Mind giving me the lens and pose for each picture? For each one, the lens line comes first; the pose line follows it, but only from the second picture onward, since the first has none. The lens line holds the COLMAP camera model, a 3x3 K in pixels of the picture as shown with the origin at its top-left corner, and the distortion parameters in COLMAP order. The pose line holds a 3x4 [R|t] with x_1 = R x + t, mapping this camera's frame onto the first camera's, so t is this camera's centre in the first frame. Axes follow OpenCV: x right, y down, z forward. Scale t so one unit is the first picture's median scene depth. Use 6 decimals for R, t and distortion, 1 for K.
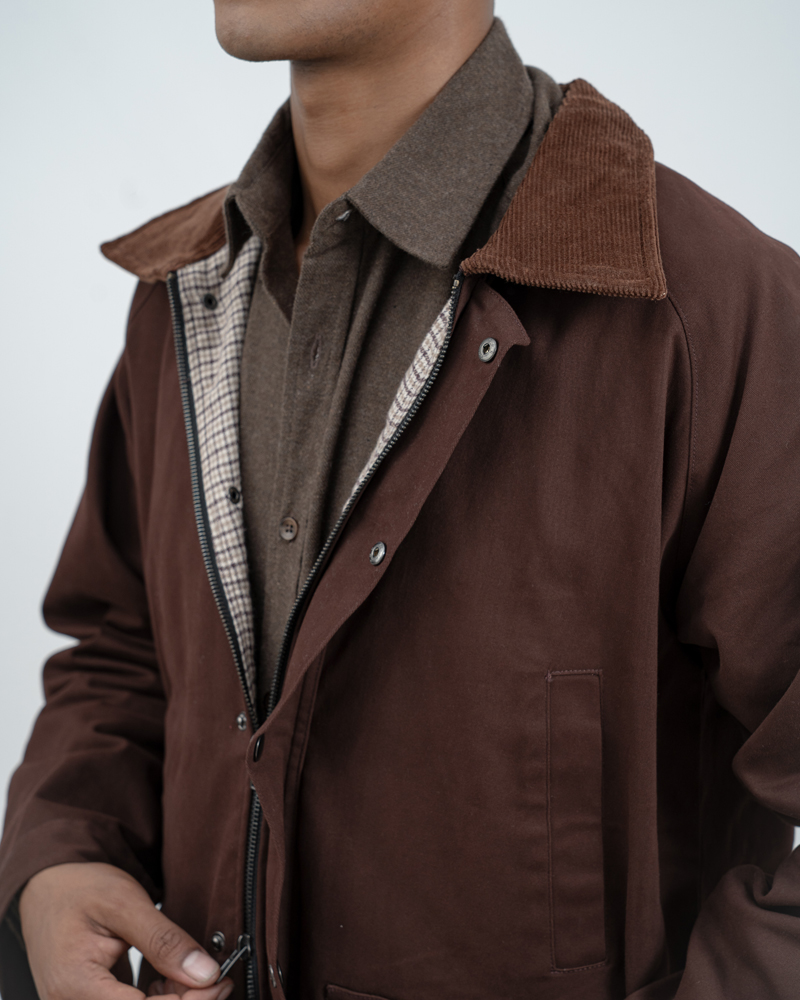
lens RADIAL K [[2210.3, 0, 398.6], [0, 2210.3, 545.0], [0, 0, 1]] dist [0.232480, 0.405056]
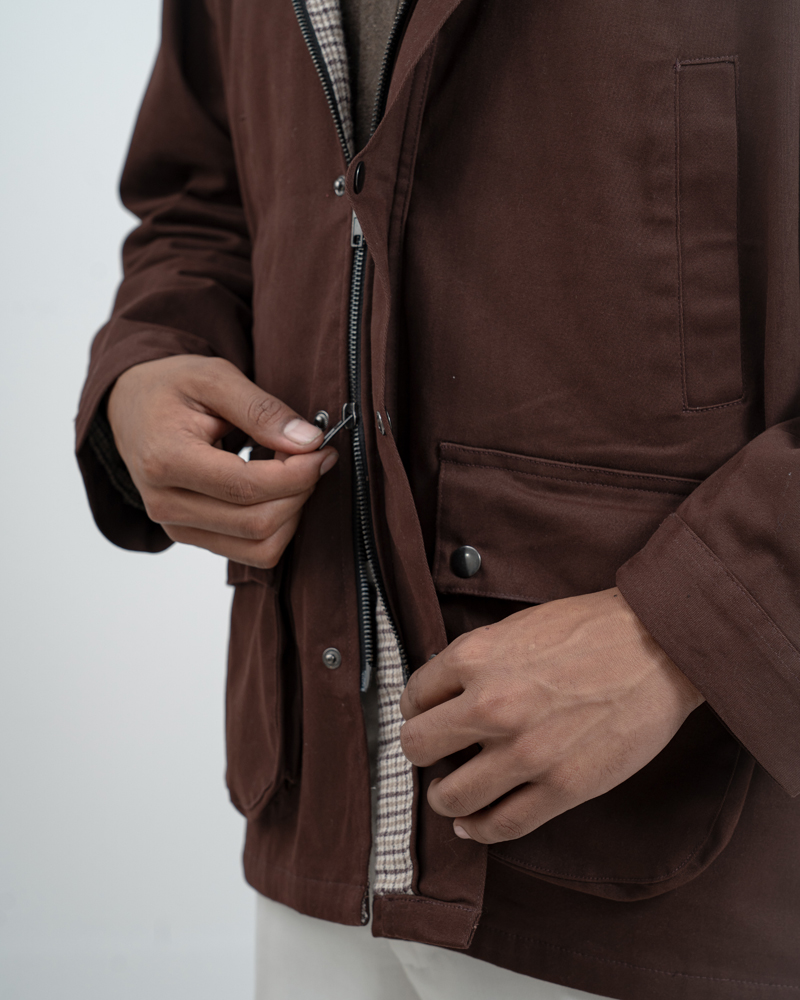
lens RADIAL K [[2210.3, 0, 398.6], [0, 2210.3, 545.0], [0, 0, 1]] dist [0.232480, 0.405056]
pose [[0.999227, -0.024563, -0.030685, -0.021704], [0.023889, 0.999469, -0.022146, 0.257088], [0.031213, 0.021396, 0.999284, 0.078352]]
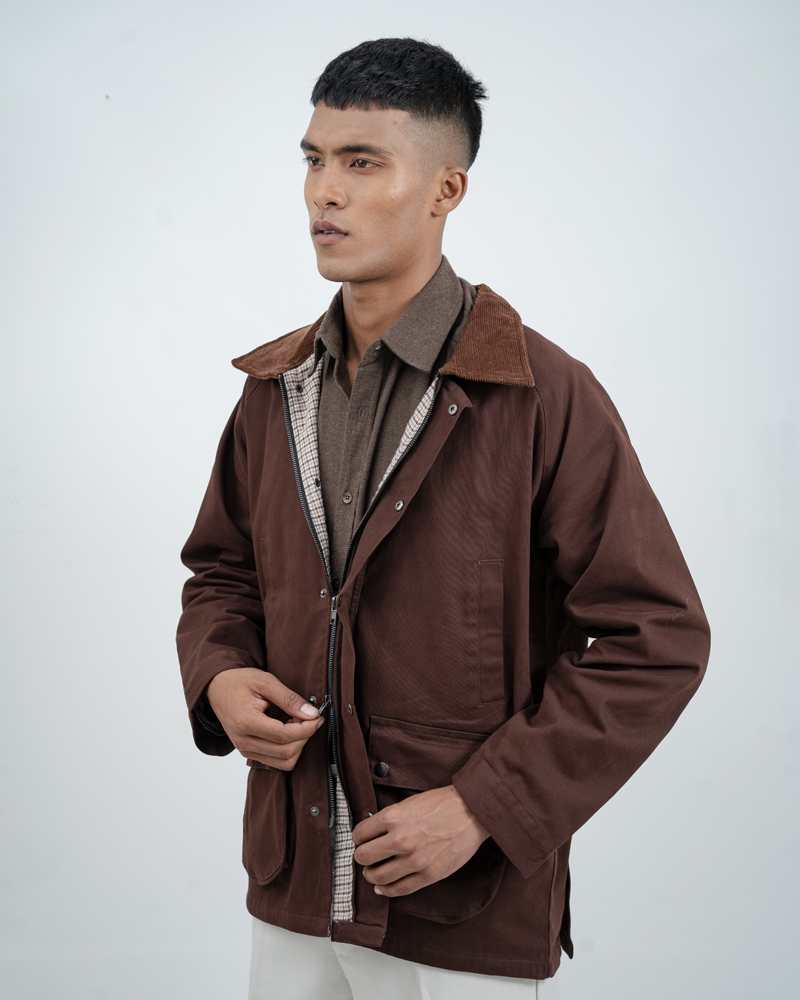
lens RADIAL K [[2000.8, 0, 400.0], [0, 2000.8, 500.0], [0, 0, 1]] dist [0.222696, 0.095479]
pose [[0.993388, -0.002570, 0.114775, -0.216627], [0.009761, 0.998020, -0.062137, 0.111843], [-0.114388, 0.062846, 0.991446, -0.857473]]
